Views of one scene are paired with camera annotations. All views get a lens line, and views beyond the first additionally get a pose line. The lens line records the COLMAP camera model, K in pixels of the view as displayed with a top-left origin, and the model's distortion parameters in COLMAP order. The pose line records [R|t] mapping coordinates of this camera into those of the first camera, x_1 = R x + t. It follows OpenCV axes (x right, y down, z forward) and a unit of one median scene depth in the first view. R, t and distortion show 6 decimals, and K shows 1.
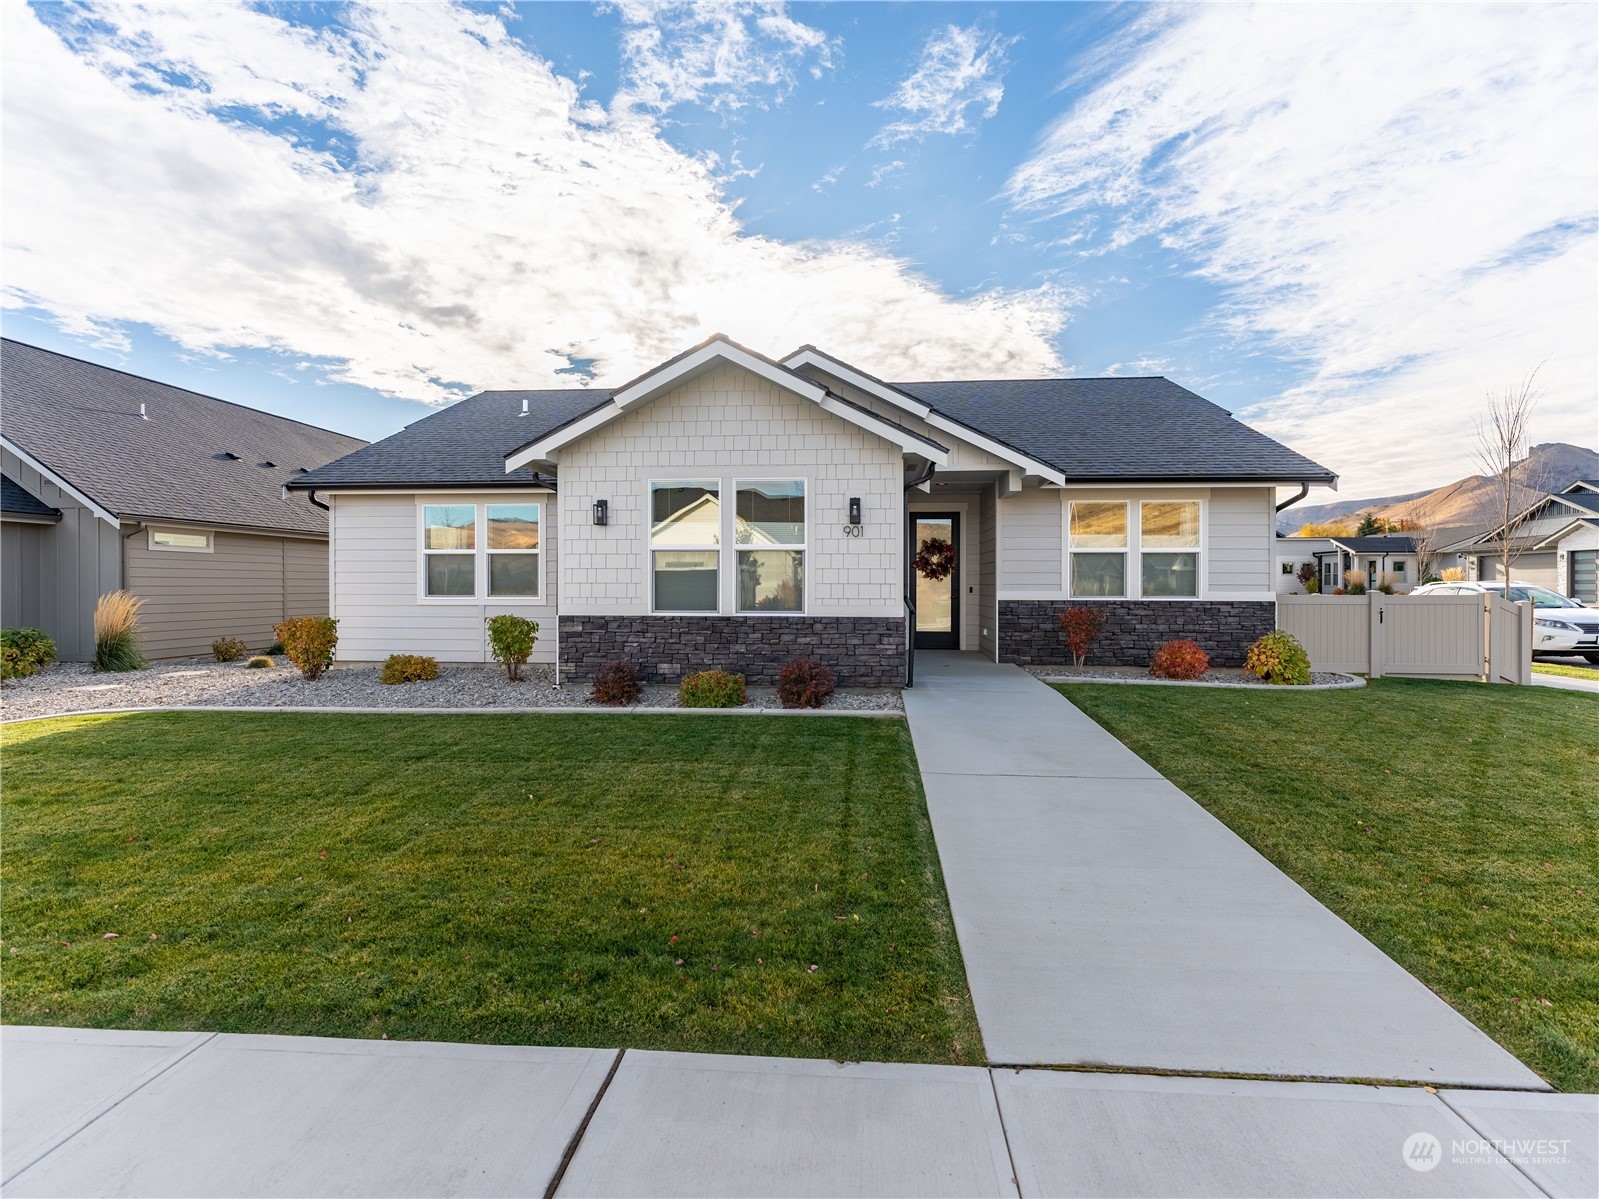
lens RADIAL K [[763.8, 0, 768.6], [0, 763.8, 593.6], [0, 0, 1]] dist [-0.000528, -0.000572]
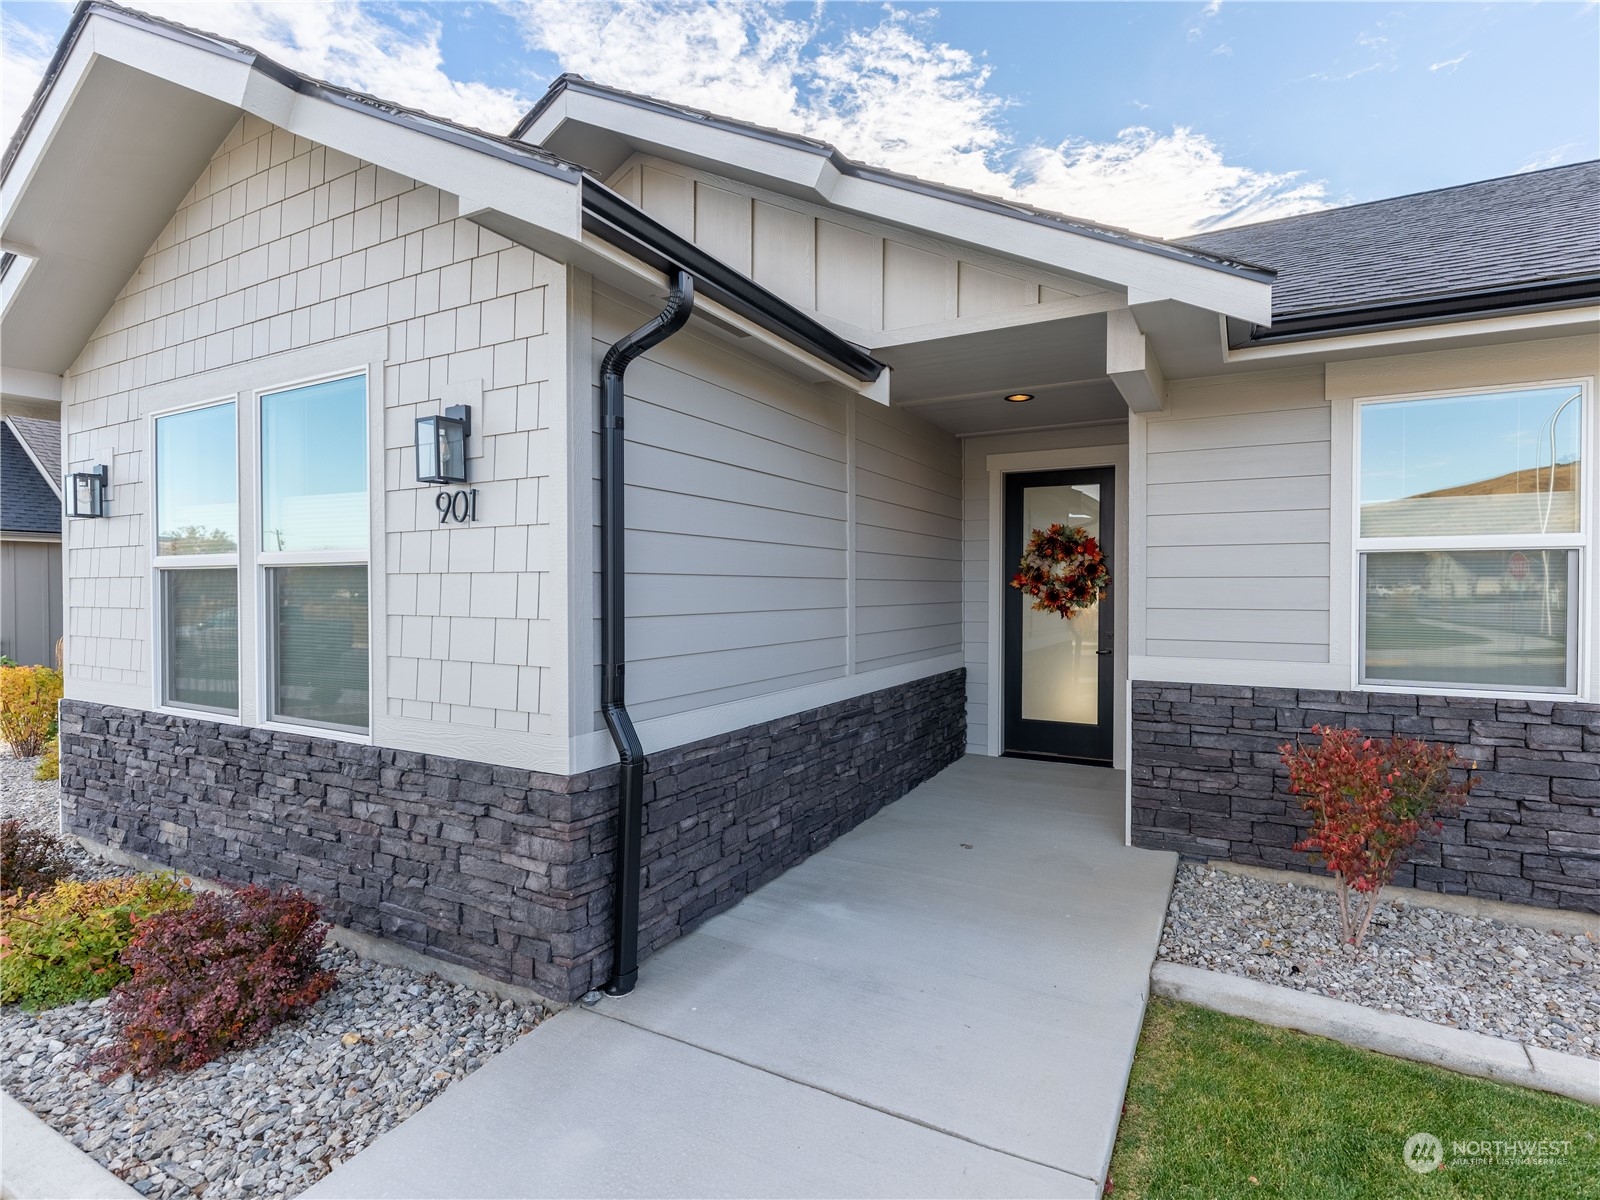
lens RADIAL K [[718.0, 0, 849.1], [0, 718.0, 593.2], [0, 0, 1]] dist [-0.001290, -0.000319]
pose [[0.917529, 0.002833, -0.397658, 0.315437], [-0.003372, 0.999994, -0.000658, -0.034534], [0.397654, 0.001945, 0.917533, 0.619331]]
